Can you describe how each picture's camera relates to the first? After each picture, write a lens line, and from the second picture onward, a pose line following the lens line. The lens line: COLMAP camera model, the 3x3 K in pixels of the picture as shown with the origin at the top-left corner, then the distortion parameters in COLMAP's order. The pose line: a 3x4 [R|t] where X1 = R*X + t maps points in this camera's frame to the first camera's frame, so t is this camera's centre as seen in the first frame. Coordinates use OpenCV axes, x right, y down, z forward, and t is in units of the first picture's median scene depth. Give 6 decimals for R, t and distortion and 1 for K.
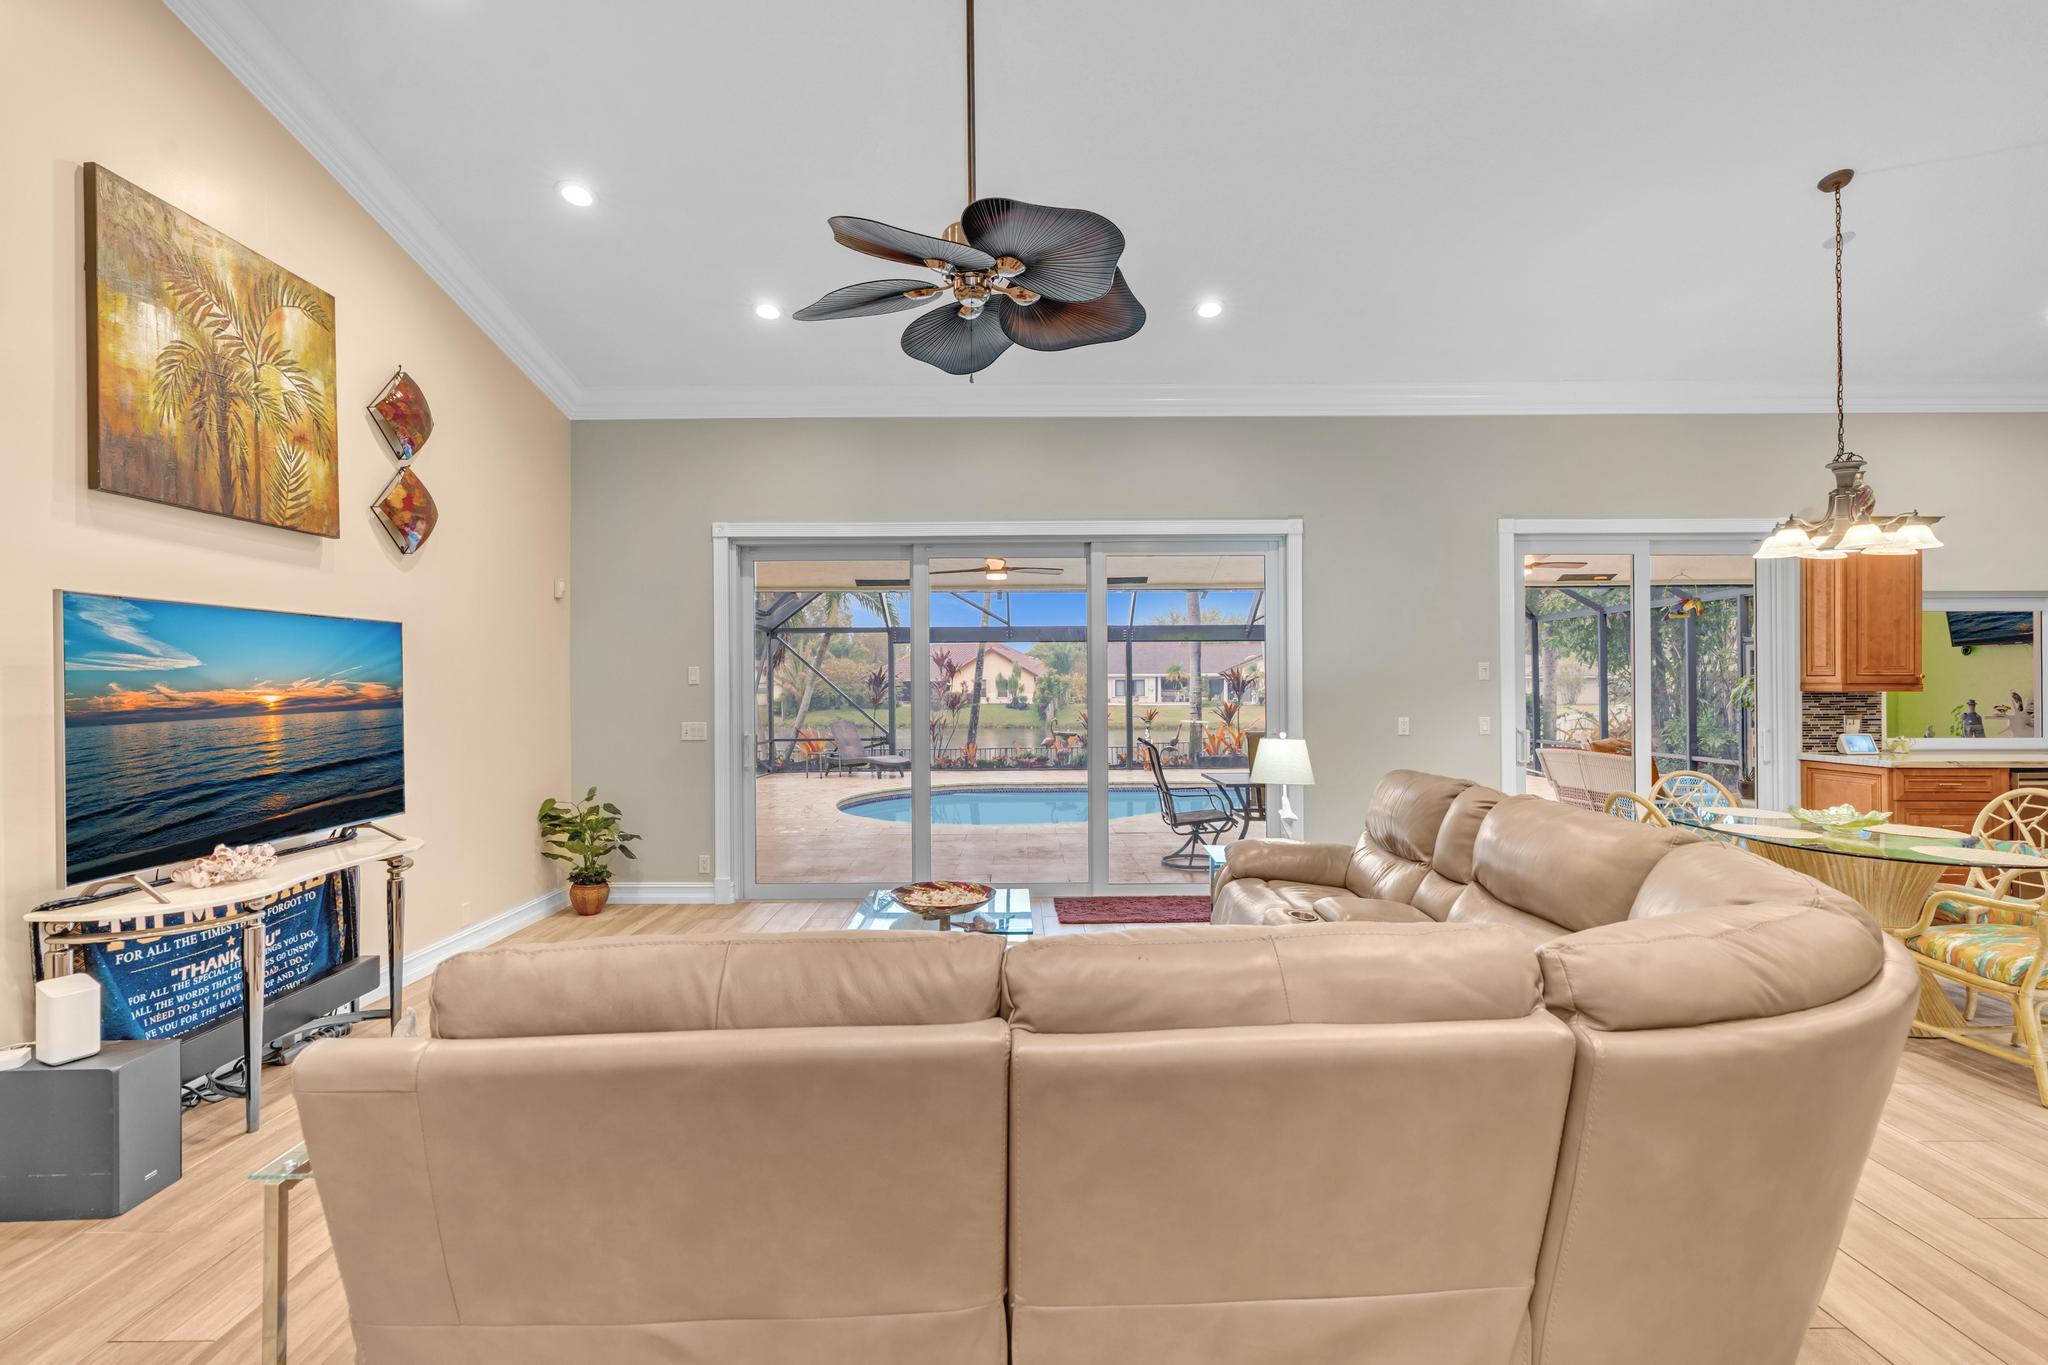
lens RADIAL K [[930.5, 0, 1022.6], [0, 930.5, 684.3], [0, 0, 1]] dist [-0.006763, 0.003295]
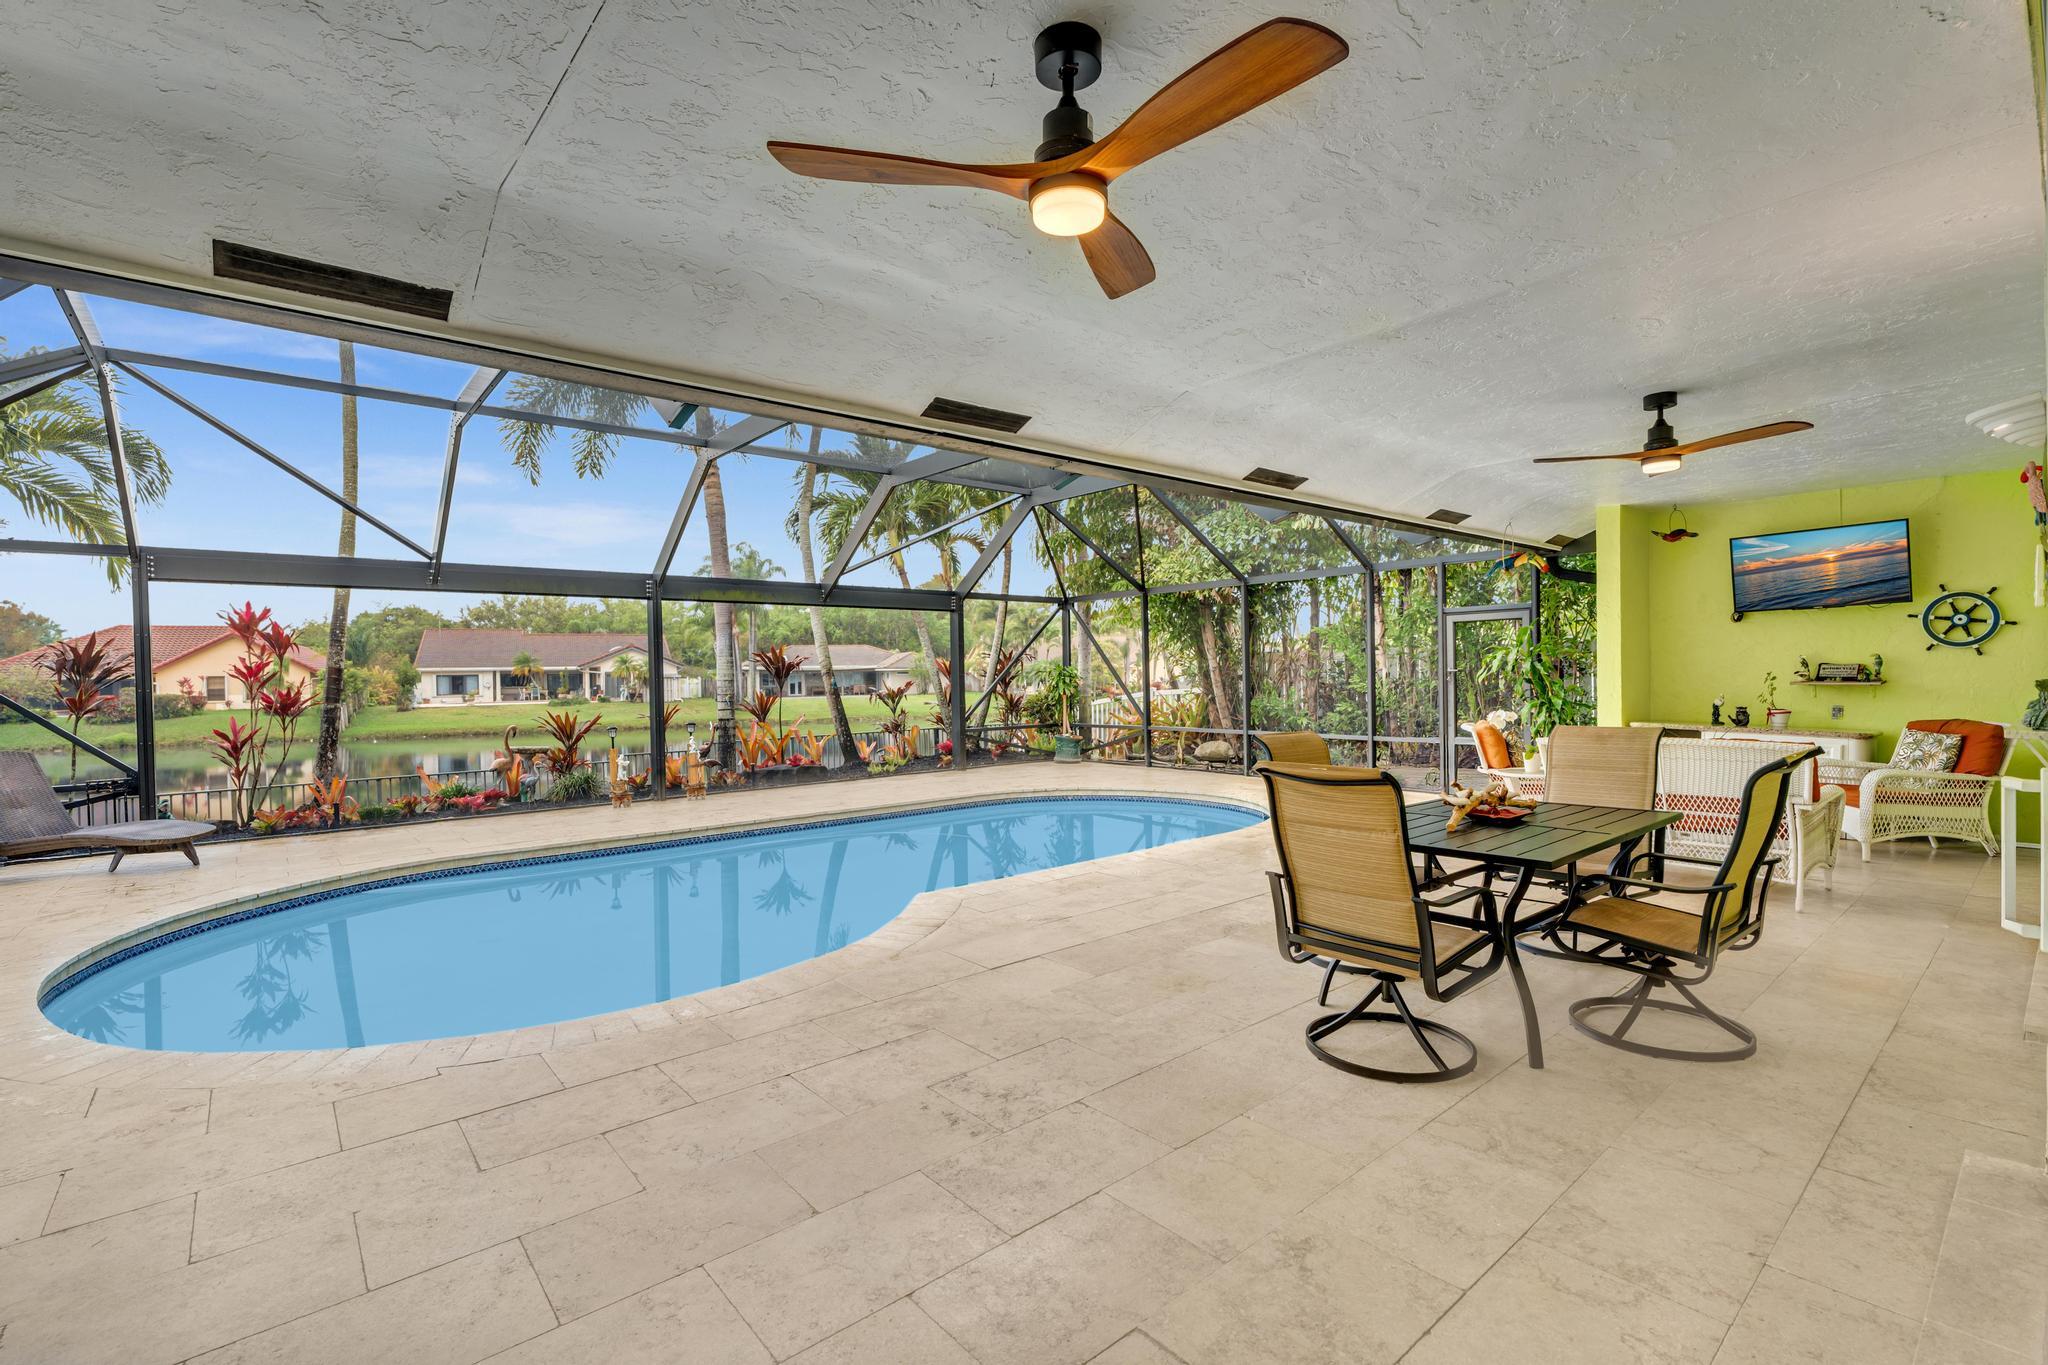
lens RADIAL K [[930.5, 0, 1049.5], [0, 930.5, 691.0], [0, 0, 1]] dist [-0.006763, 0.003295]
pose [[0.764961, -0.018646, 0.643806, -0.282884], [0.010427, 0.999808, 0.016567, 0.026517], [-0.643992, -0.005960, 0.765009, 1.025382]]
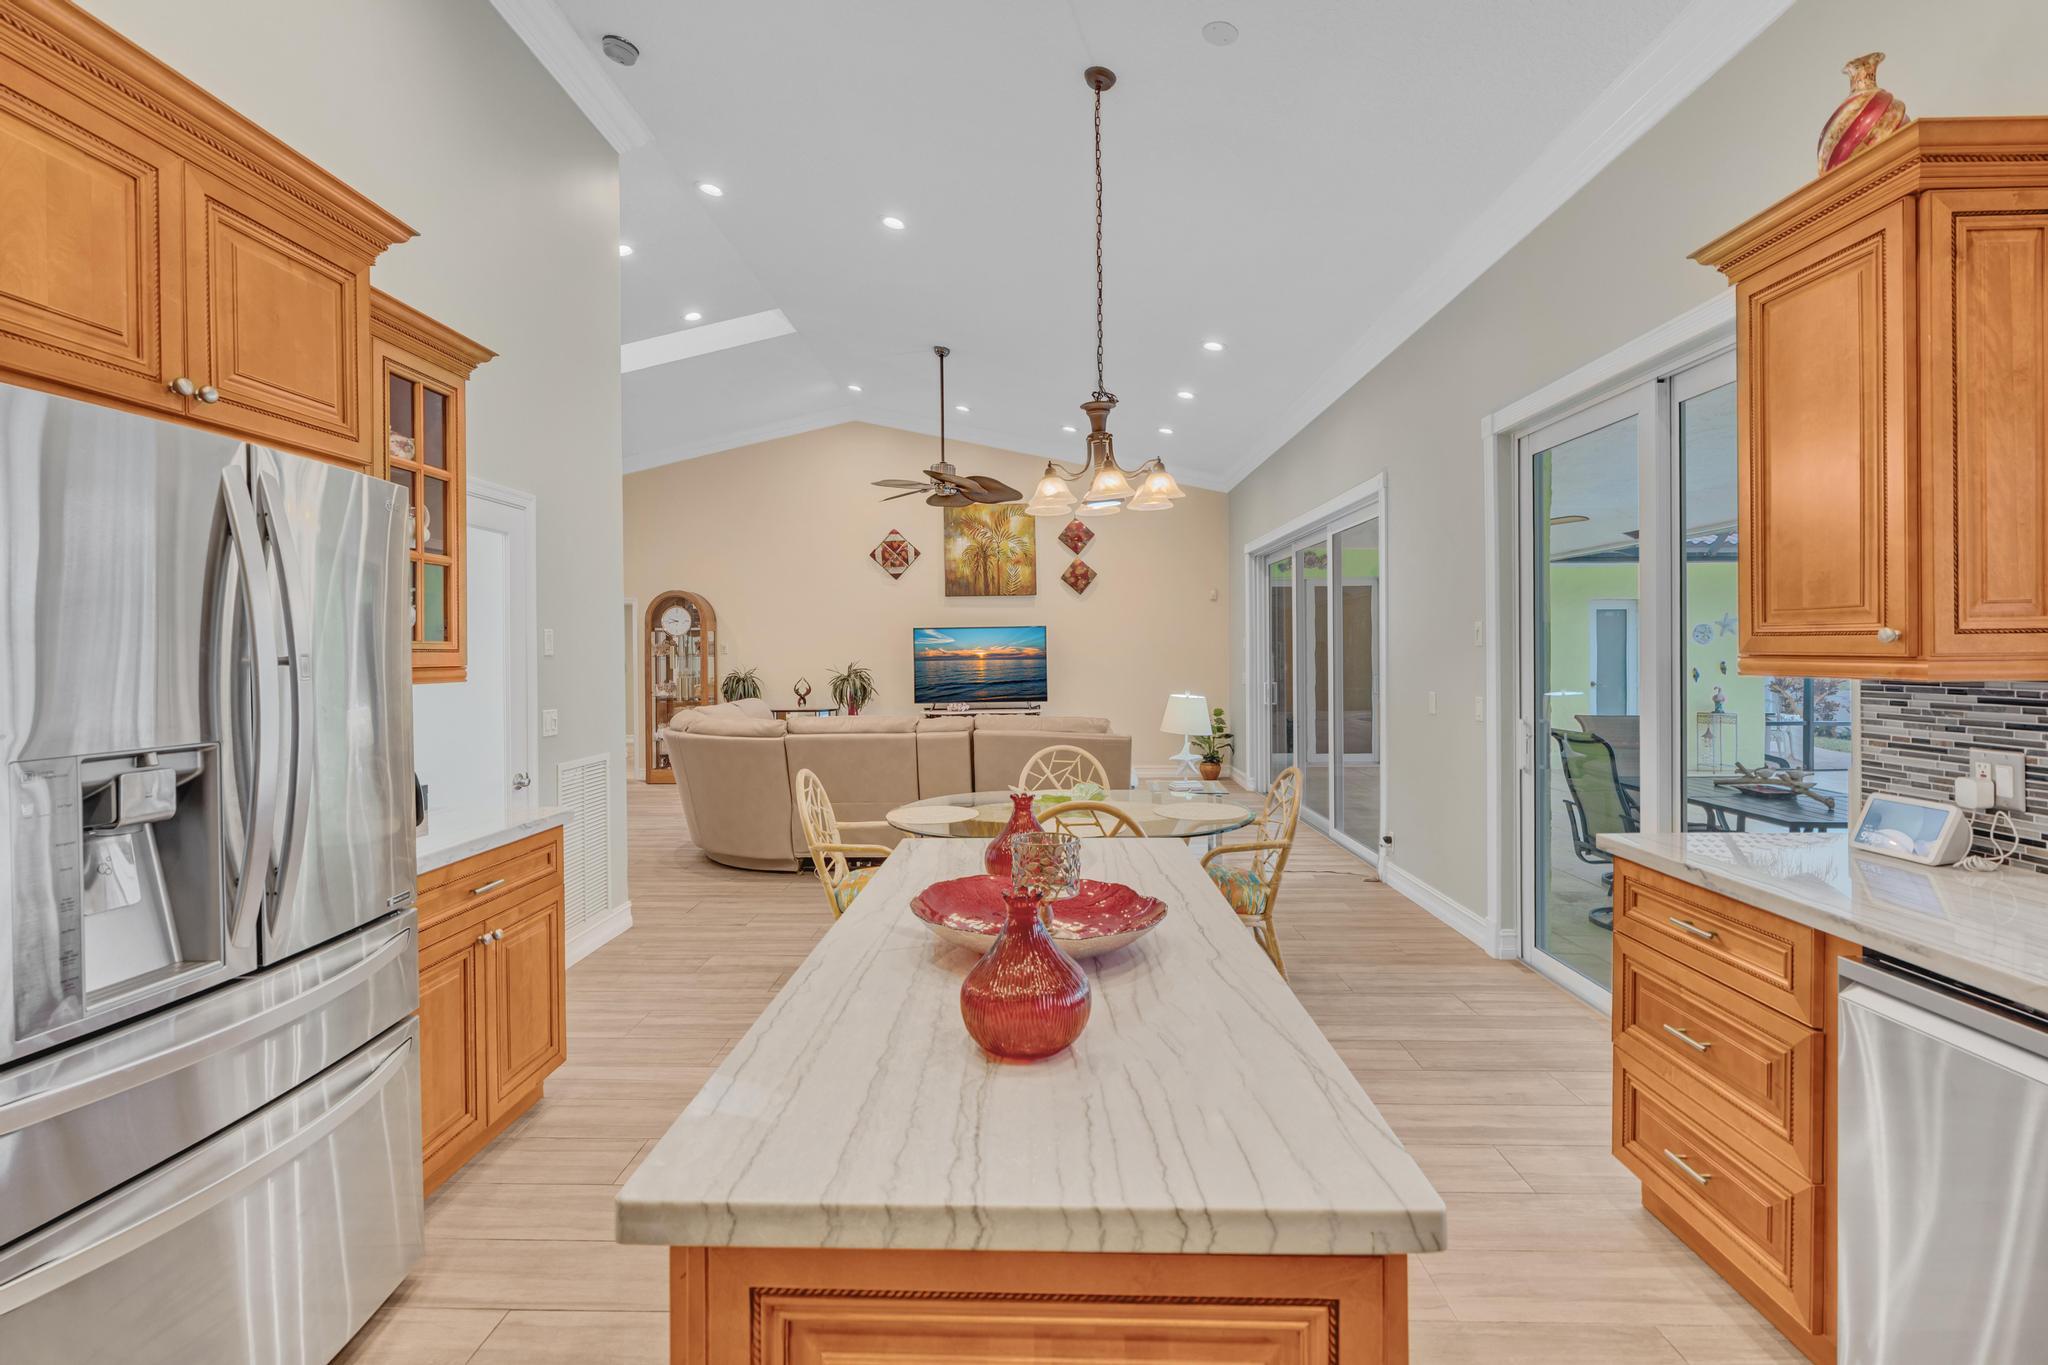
lens RADIAL K [[930.5, 0, 1023.9], [0, 930.5, 667.1], [0, 0, 1]] dist [-0.006763, 0.003295]
pose [[-0.030580, 0.023575, -0.999254, 1.276663], [0.008589, 0.999691, 0.023323, -0.007541], [0.999495, -0.007869, -0.030773, 0.687085]]
